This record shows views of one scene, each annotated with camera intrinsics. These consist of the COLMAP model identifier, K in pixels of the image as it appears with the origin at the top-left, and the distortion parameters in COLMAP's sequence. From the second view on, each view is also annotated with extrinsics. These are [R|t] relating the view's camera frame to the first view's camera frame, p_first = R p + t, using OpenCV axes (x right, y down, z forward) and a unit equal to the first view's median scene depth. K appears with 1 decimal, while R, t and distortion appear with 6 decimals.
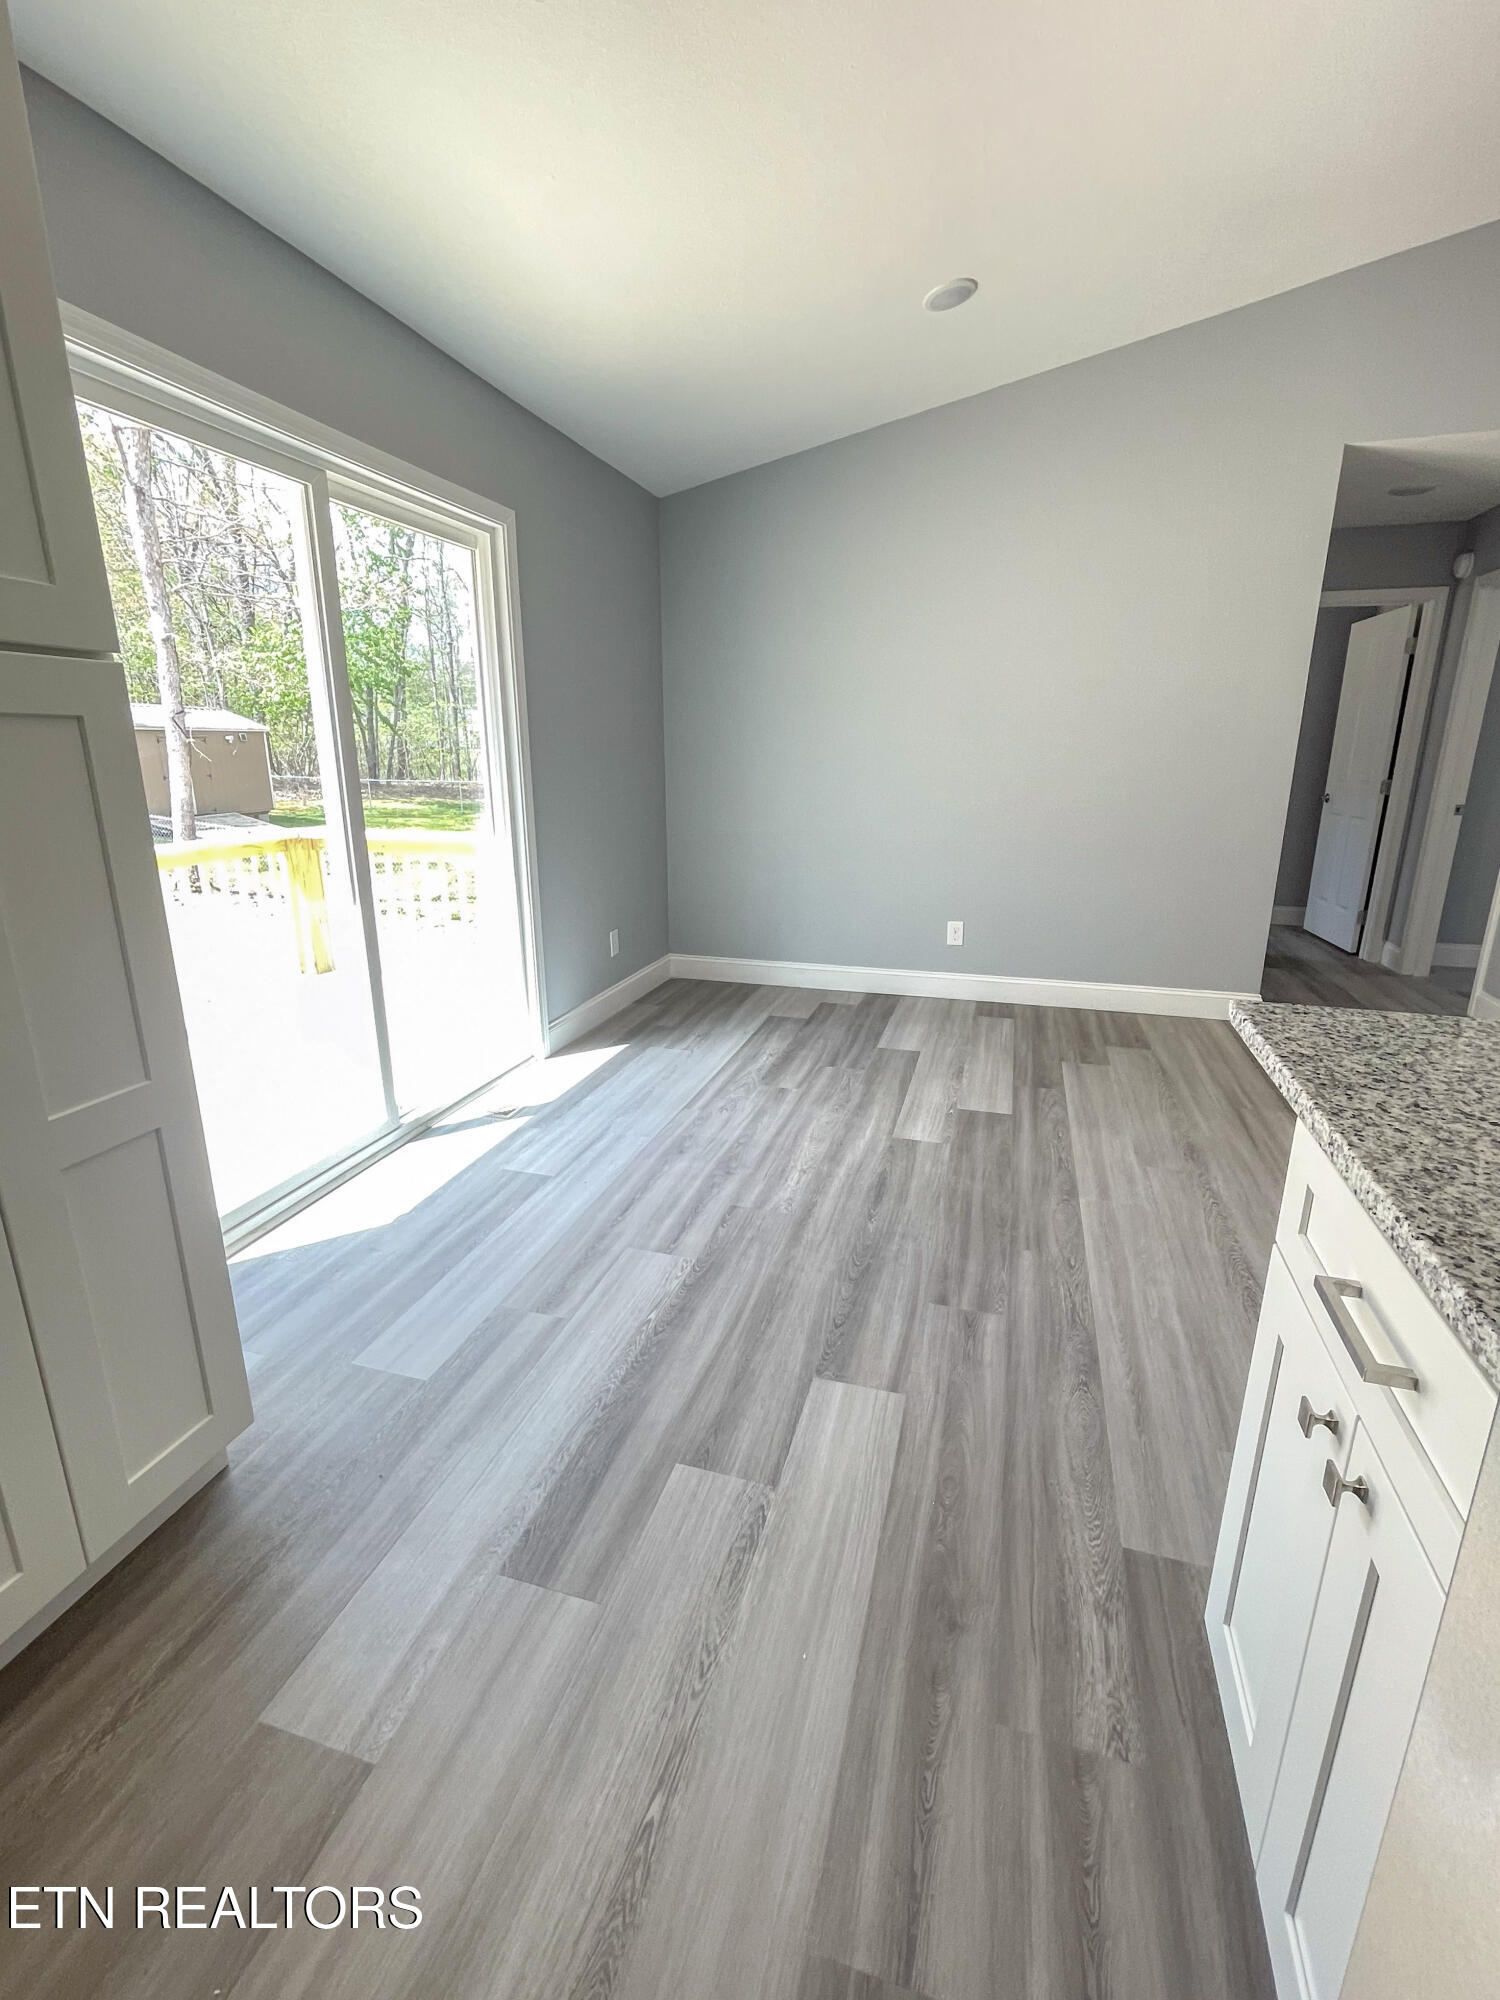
lens RADIAL K [[895.7, 0, 746.8], [0, 895.7, 984.9], [0, 0, 1]] dist [-0.001053, 0.000128]
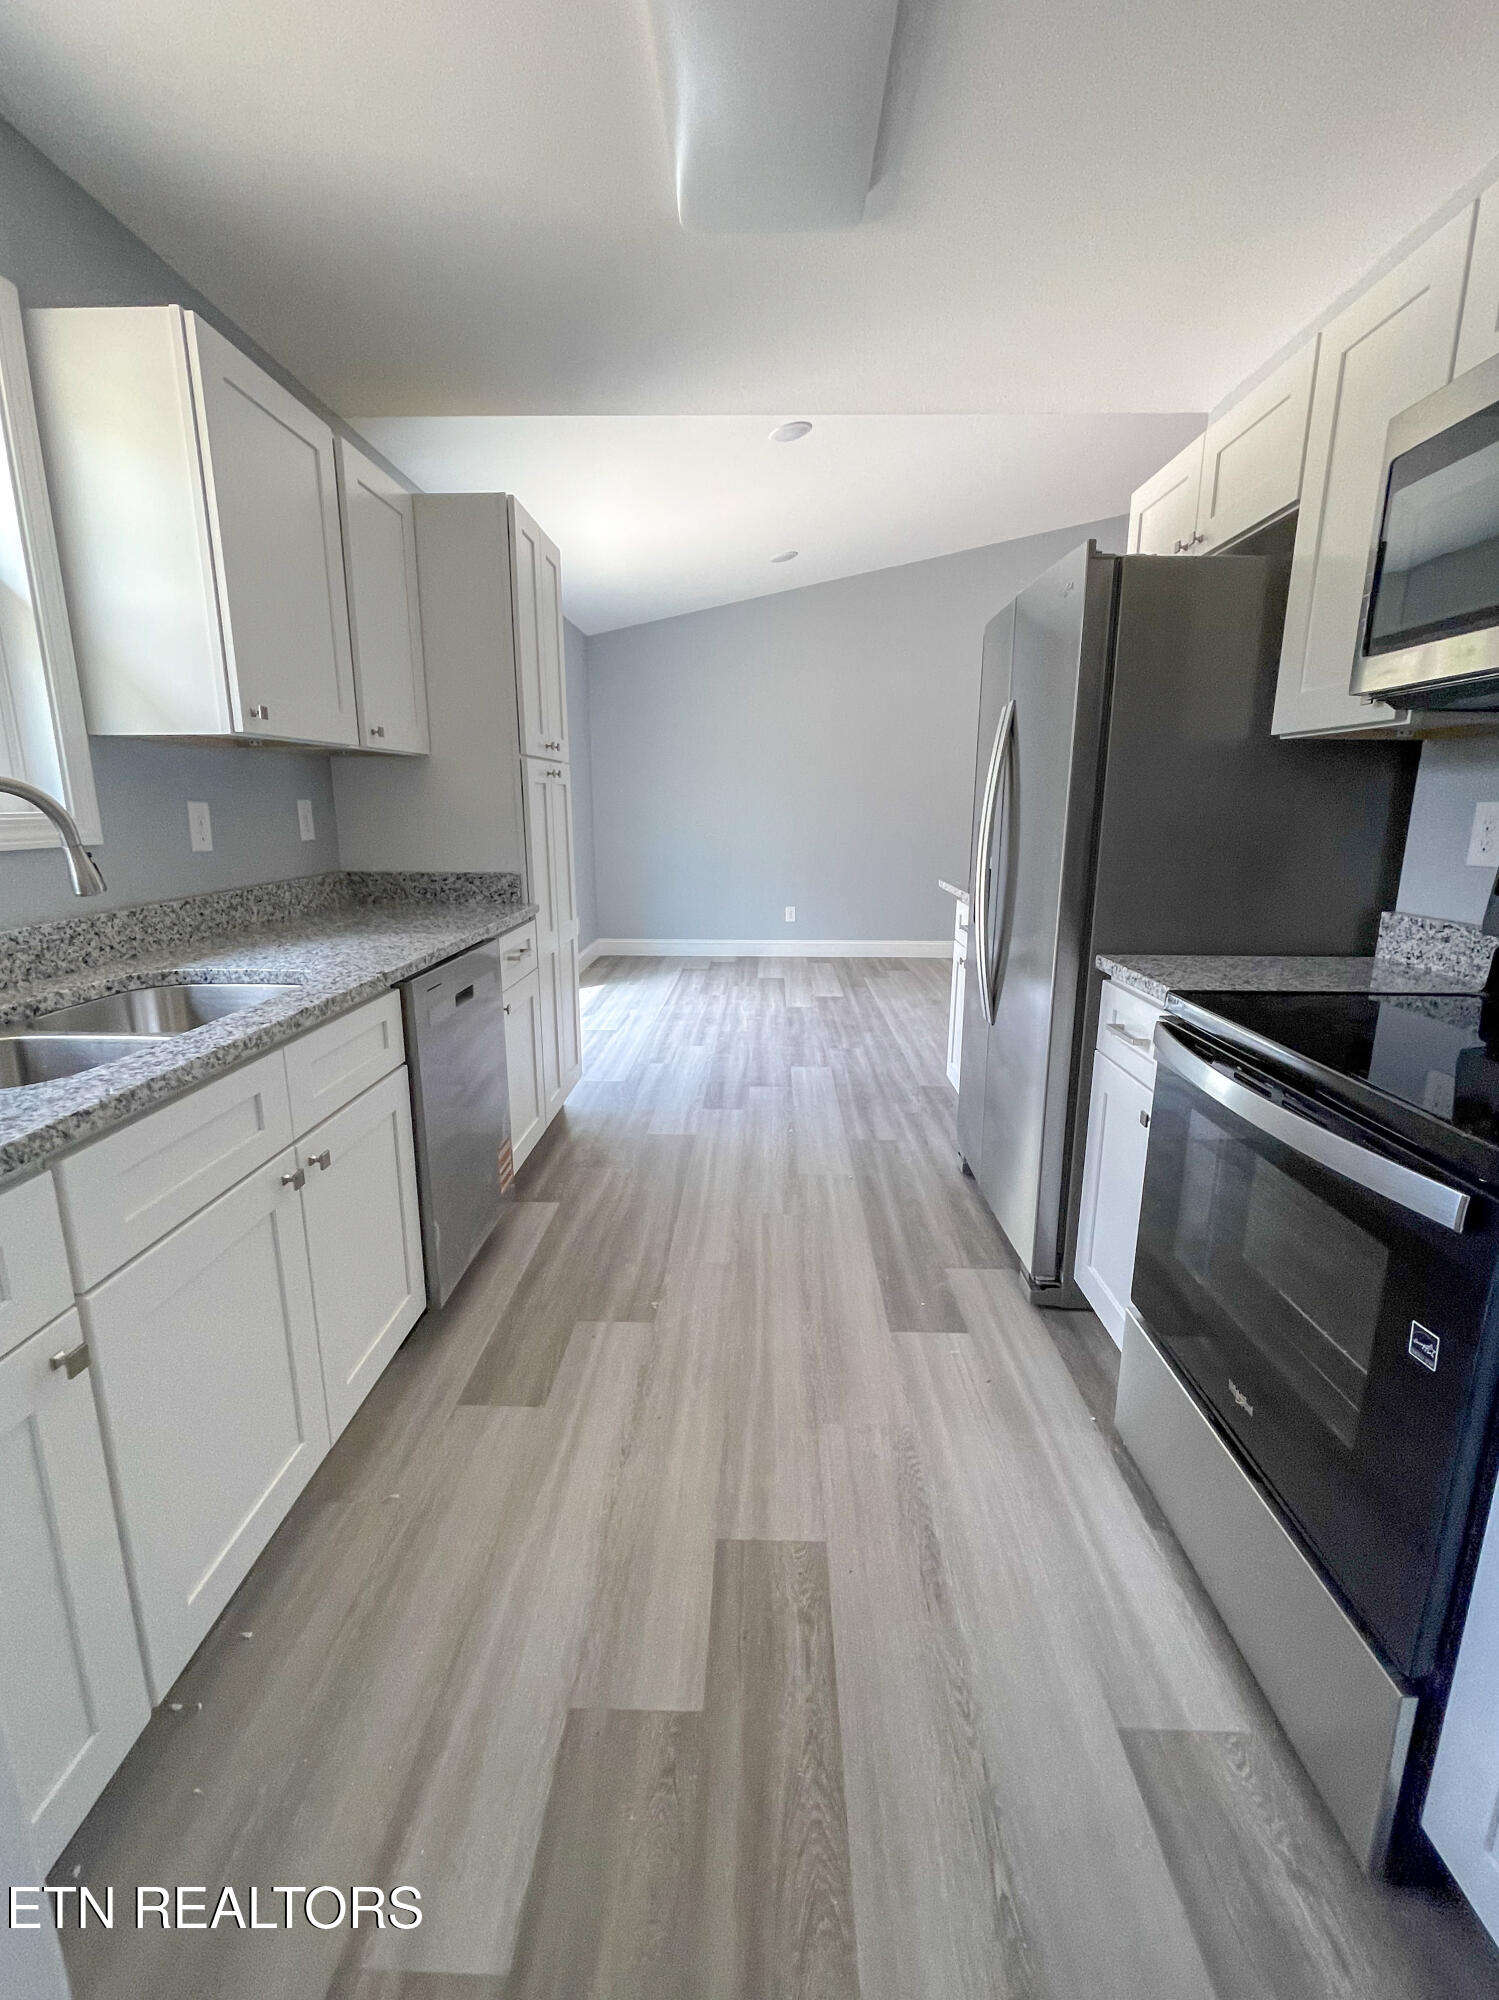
lens RADIAL K [[866.8, 0, 746.9], [0, 866.8, 991.2], [0, 0, 1]] dist [-0.005790, 0.003217]
pose [[0.966304, -0.053553, 0.251772, -0.512962], [0.064063, 0.997376, -0.033731, 0.271877], [-0.249305, 0.048723, 0.967199, -0.998321]]
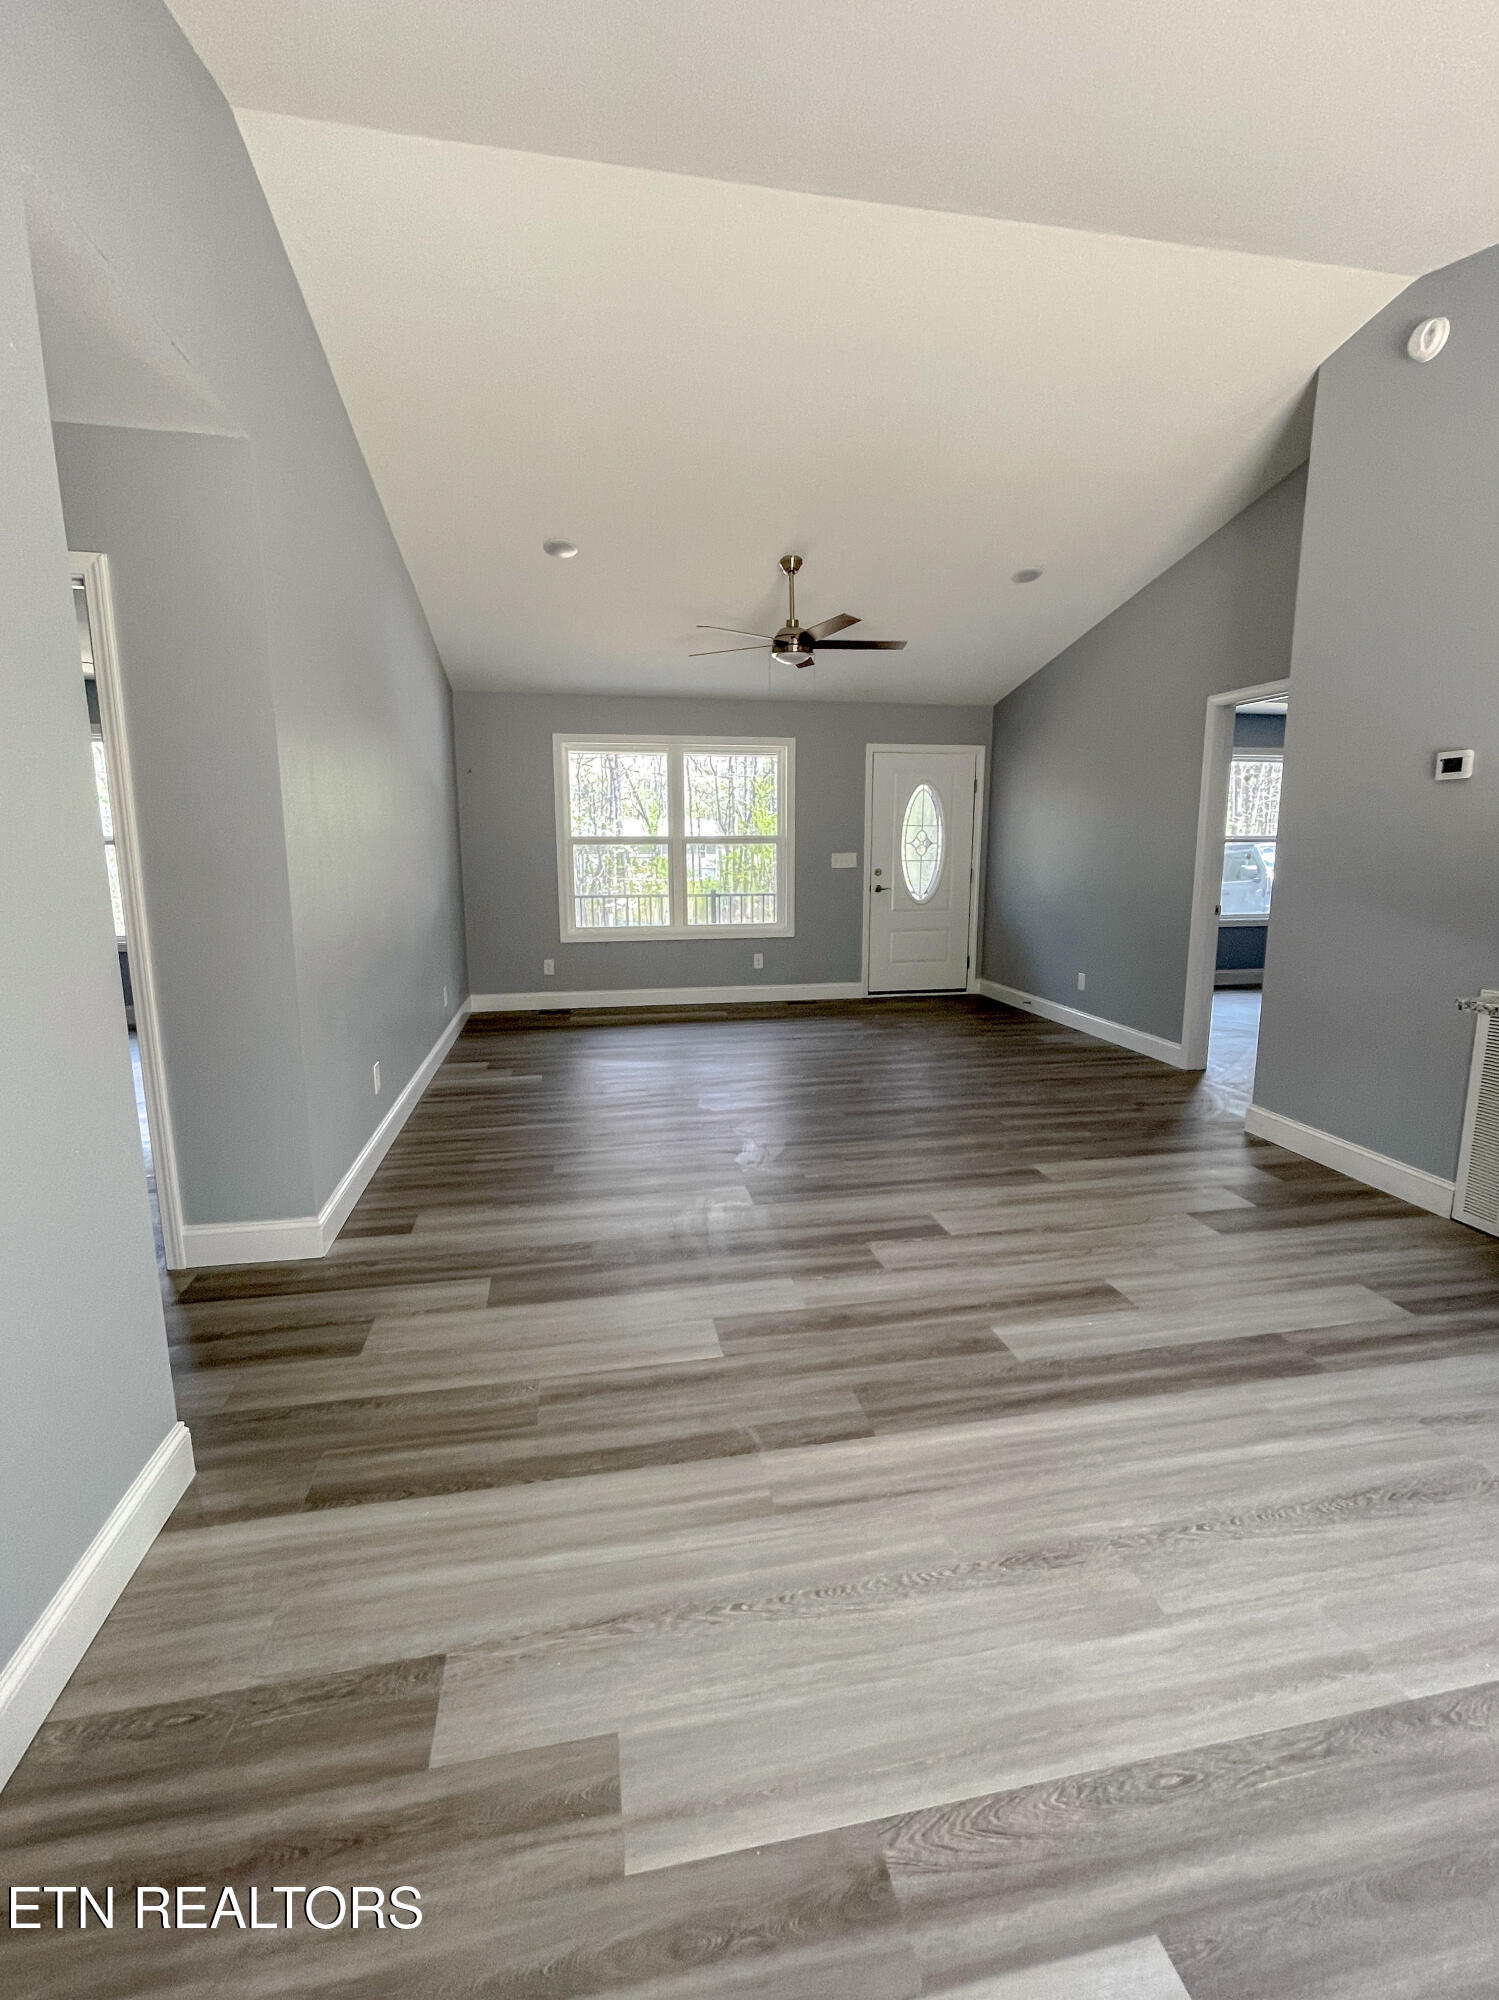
lens RADIAL K [[874.8, 0, 749.5], [0, 874.8, 1000.0], [0, 0, 1]] dist [-0.011415, 0.008415]
pose [[-0.461766, -0.160304, 0.872396, 0.196164], [0.227002, 0.929423, 0.290936, -0.495980], [-0.857463, 0.332380, -0.392787, 1.724512]]
